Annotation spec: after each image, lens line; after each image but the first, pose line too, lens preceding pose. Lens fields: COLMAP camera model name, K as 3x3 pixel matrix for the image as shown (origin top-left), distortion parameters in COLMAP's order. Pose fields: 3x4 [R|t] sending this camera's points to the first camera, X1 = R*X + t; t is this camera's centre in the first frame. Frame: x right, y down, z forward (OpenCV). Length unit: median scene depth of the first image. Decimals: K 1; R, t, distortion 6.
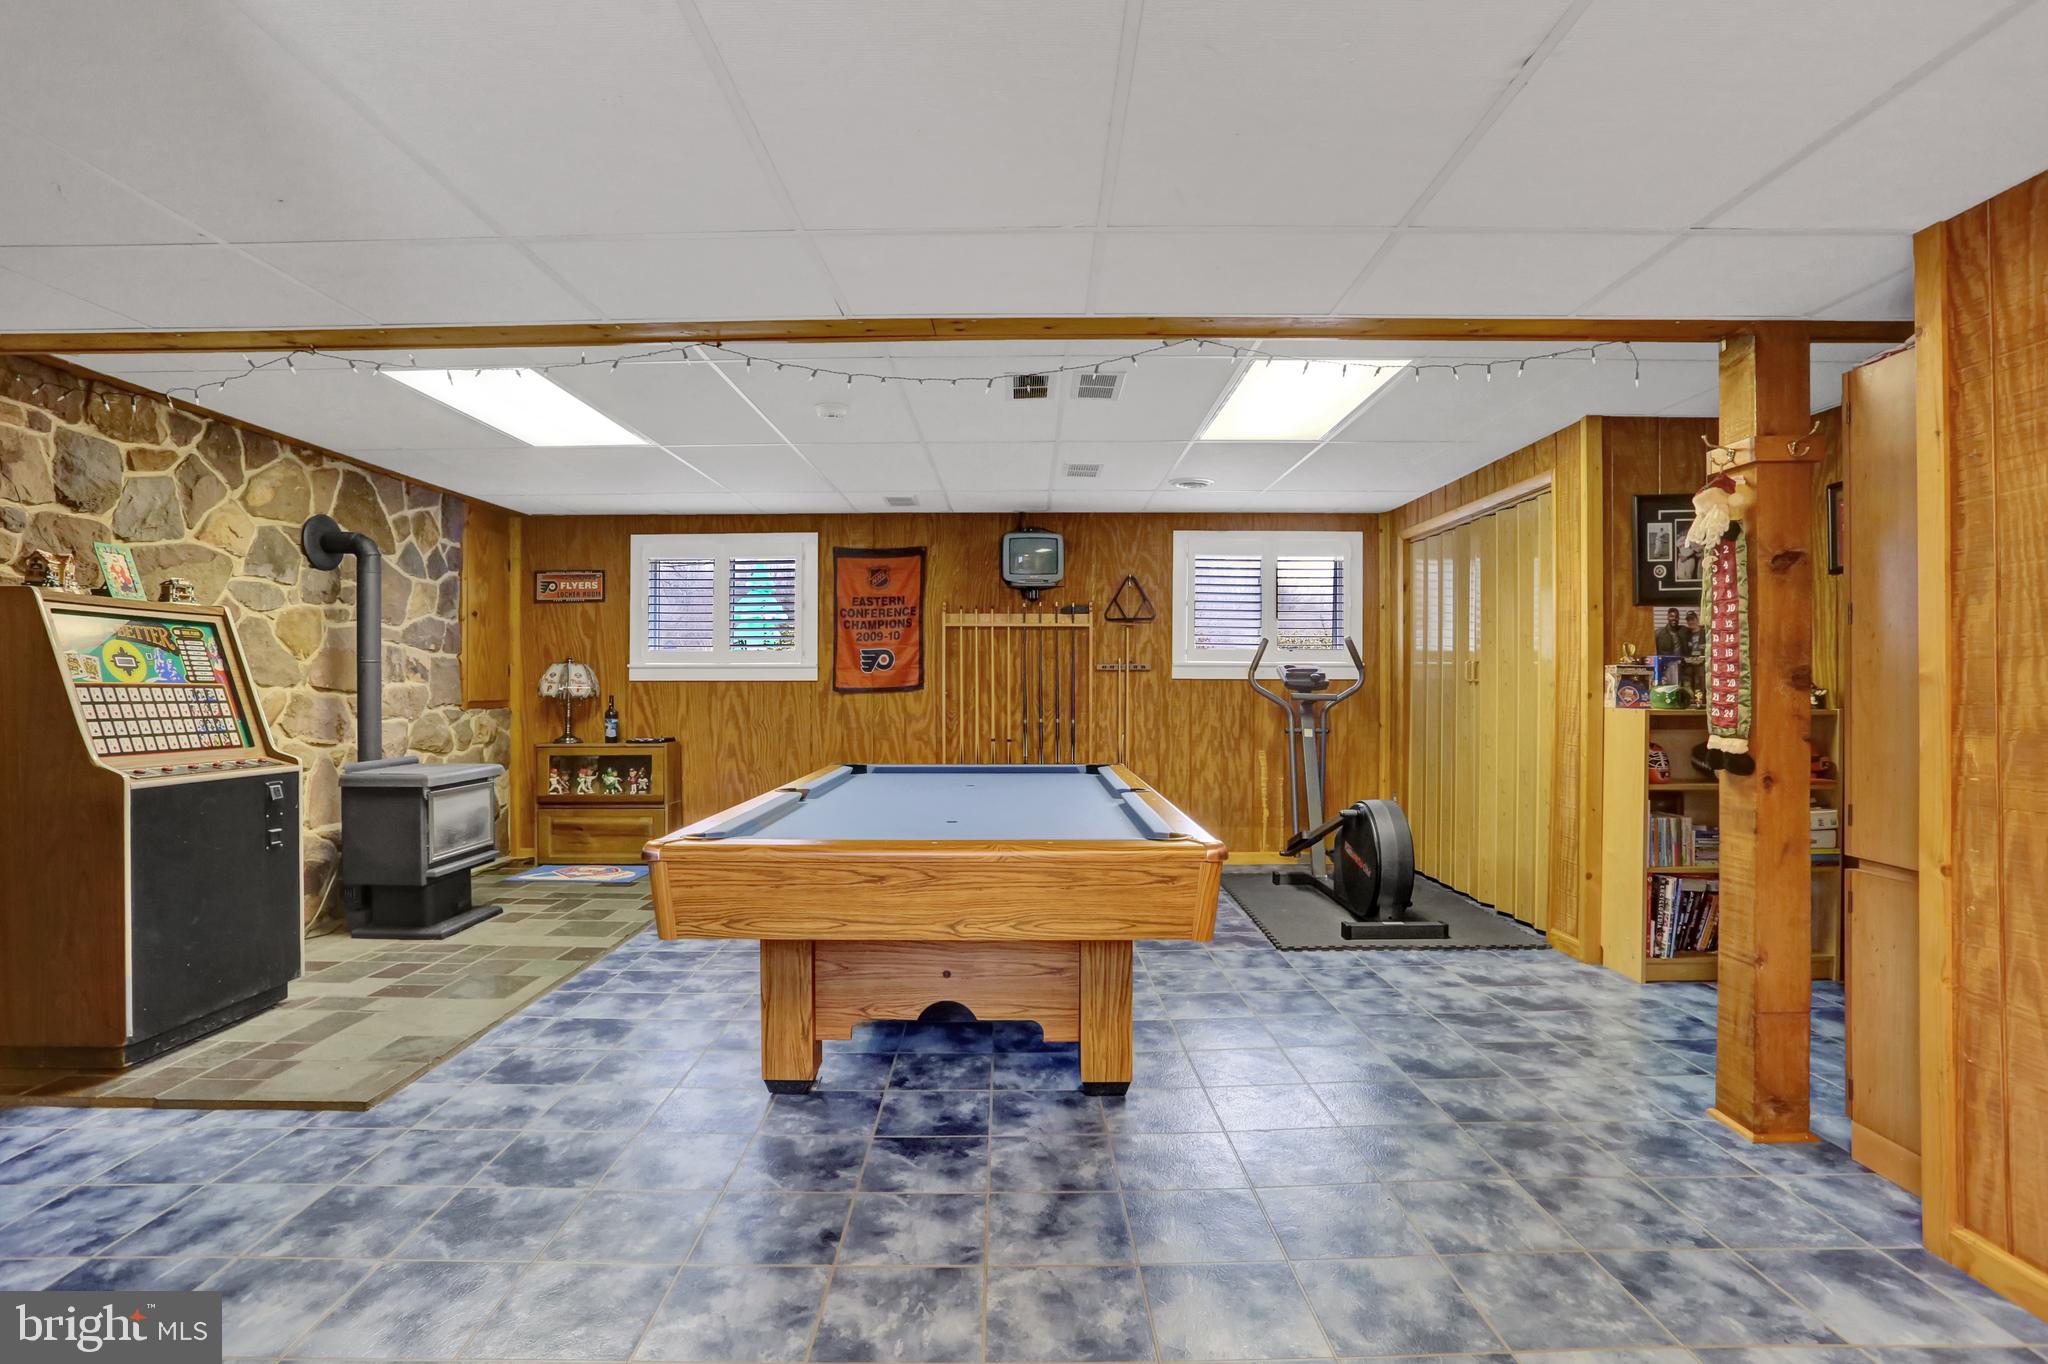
lens RADIAL K [[1040.2, 0, 978.9], [0, 1040.2, 673.6], [0, 0, 1]] dist [-0.055917, 0.024838]
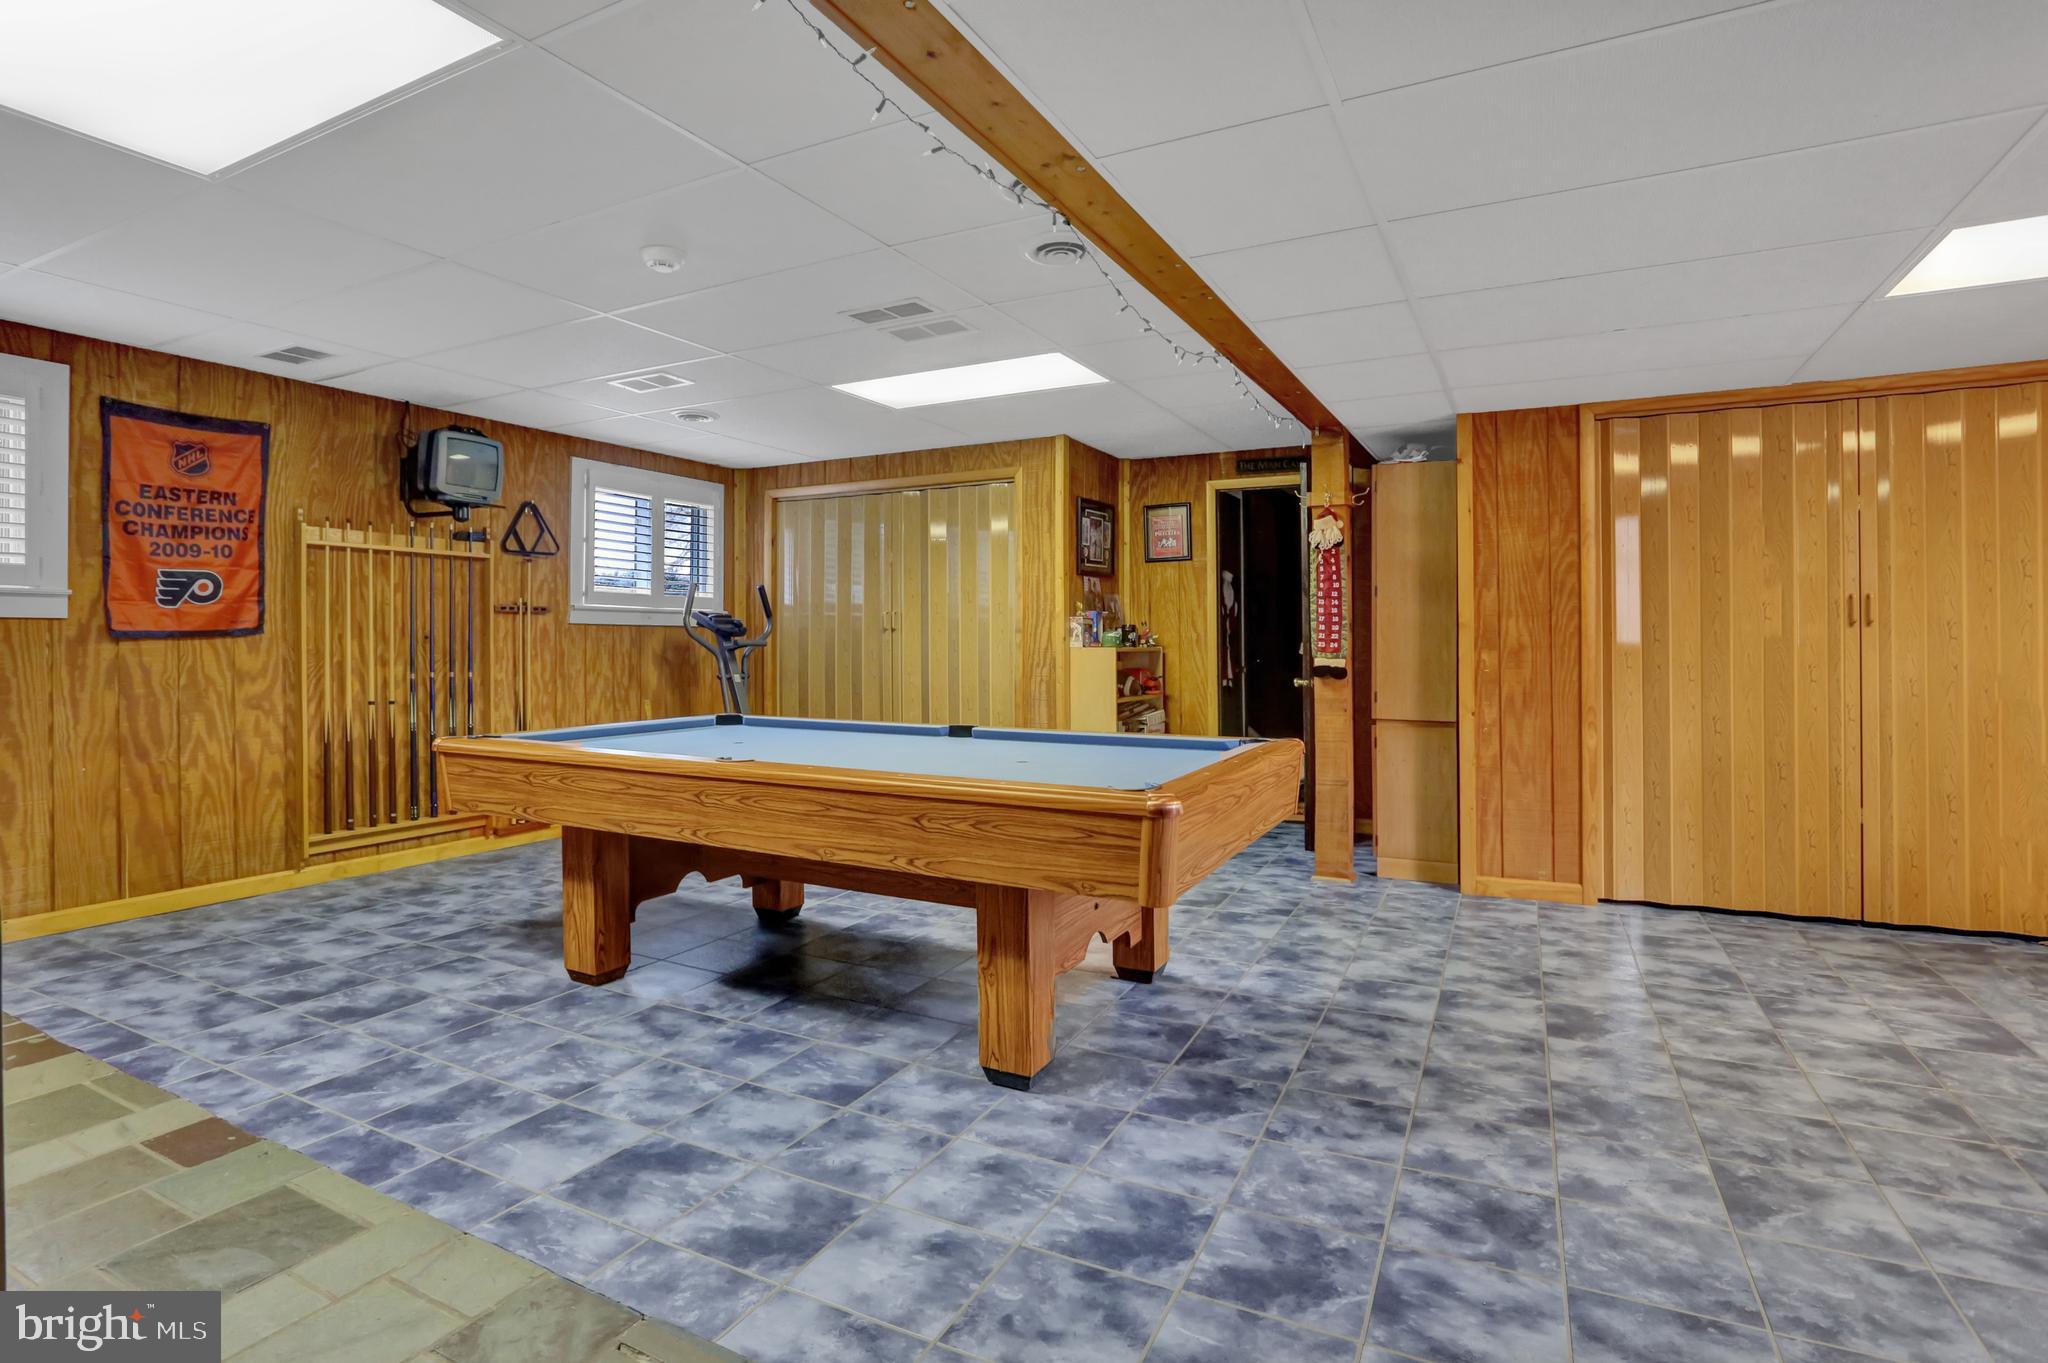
lens RADIAL K [[1032.1, 0, 1028.2], [0, 1032.1, 633.1], [0, 0, 1]] dist [-0.099664, 0.044222]
pose [[0.433316, 0.006603, 0.901218, -0.682197], [-0.010358, 0.999944, -0.002346, 0.017941], [-0.901183, -0.008318, 0.433360, 0.446522]]
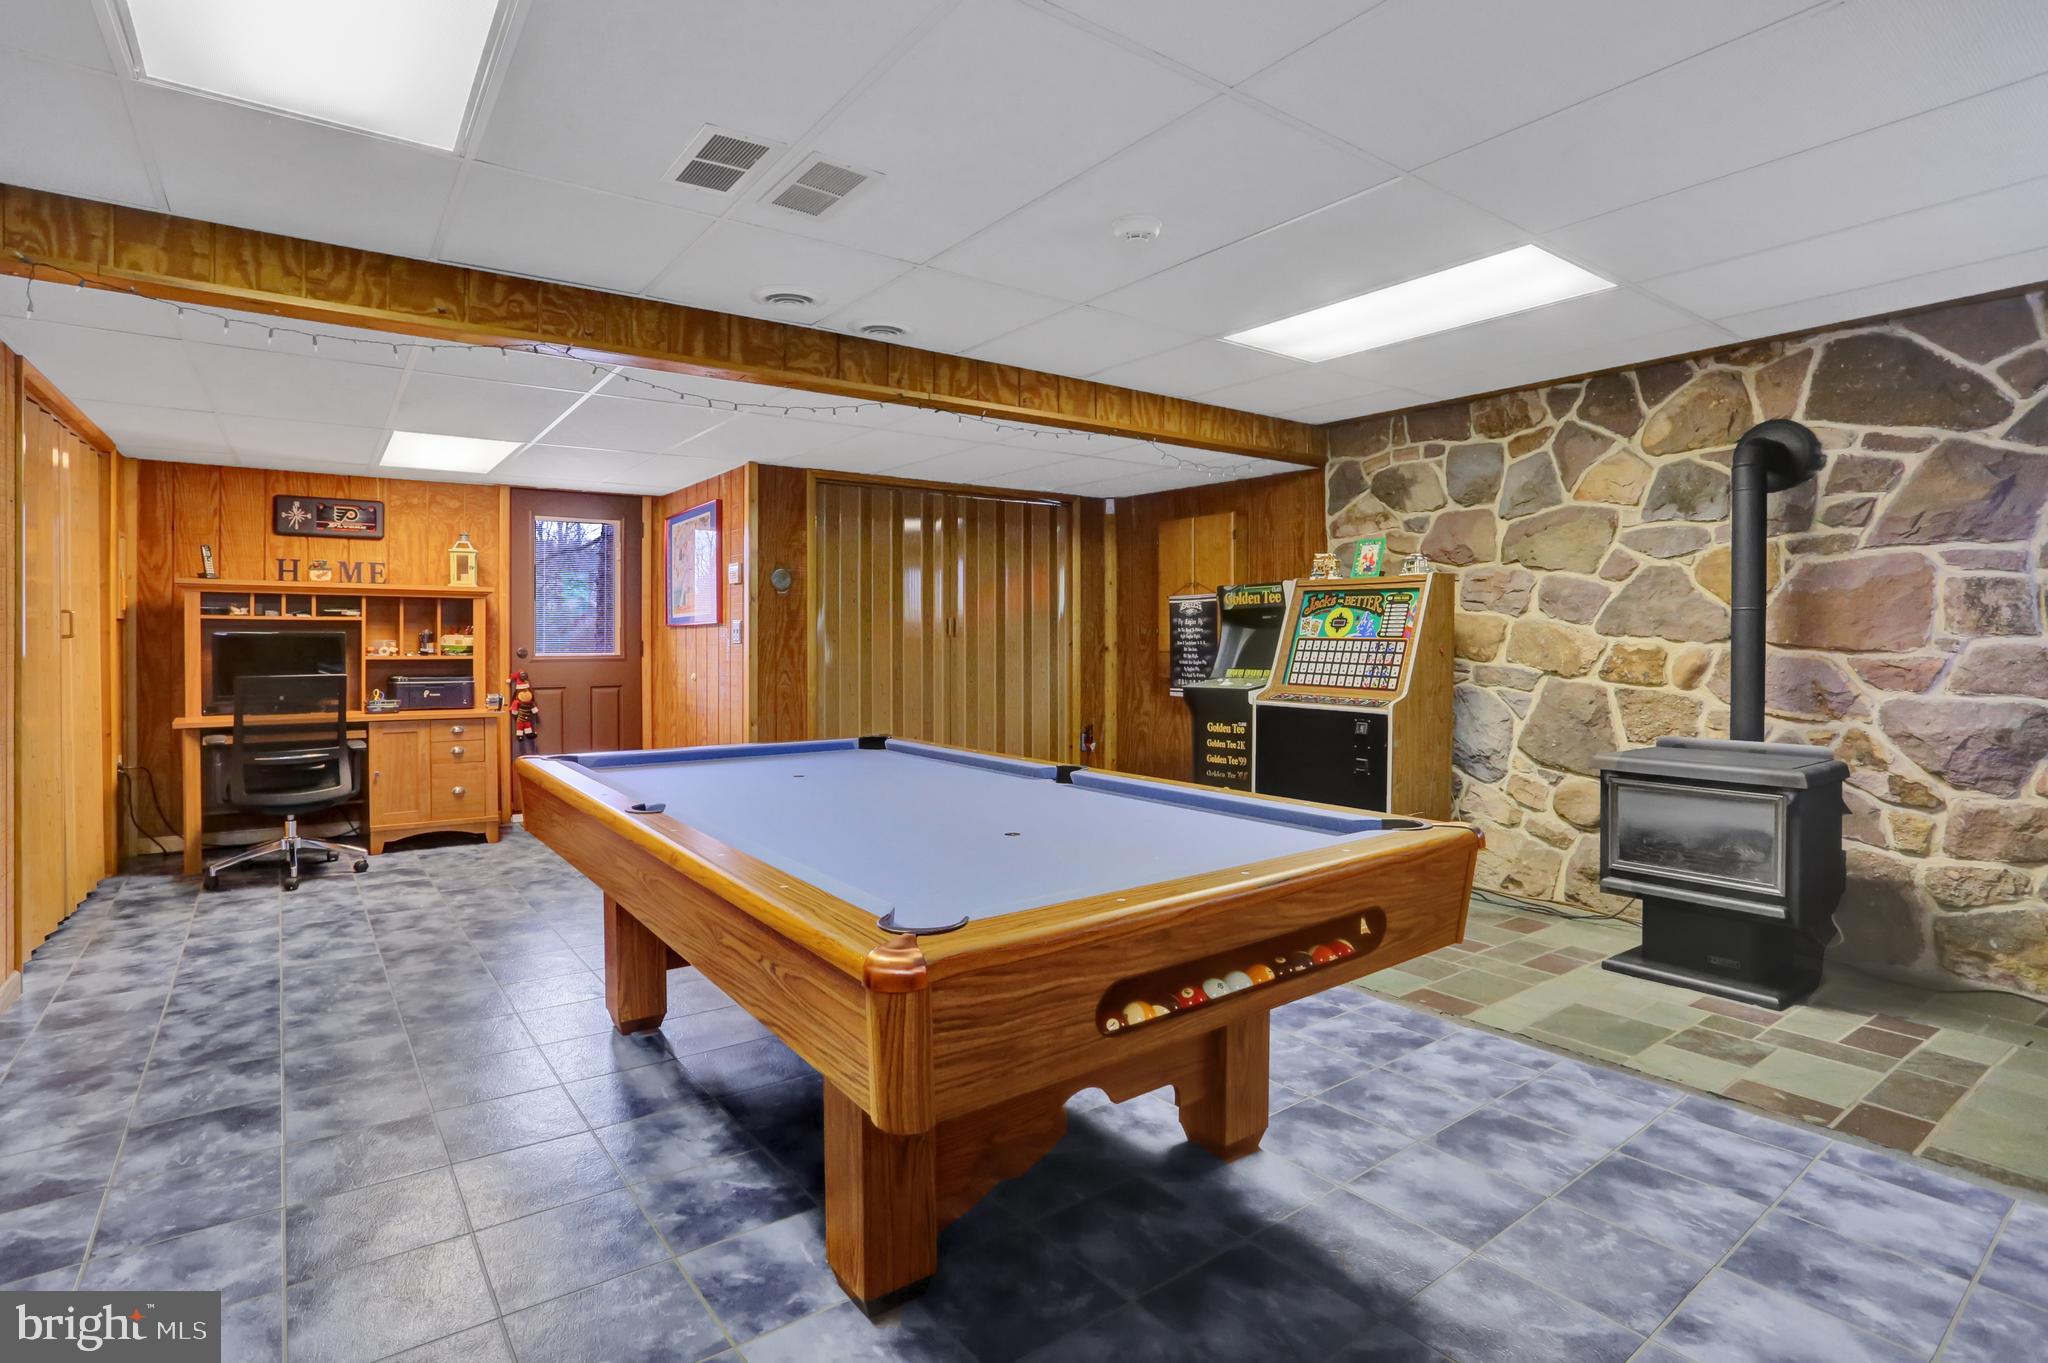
lens RADIAL K [[1032.1, 0, 1028.2], [0, 1032.1, 633.1], [0, 0, 1]] dist [-0.099664, 0.044222]
pose [[-0.783865, -0.000276, -0.620931, 0.314831], [0.004899, 0.999966, -0.006630, 0.008253], [0.620911, -0.008239, -0.783837, 1.461809]]
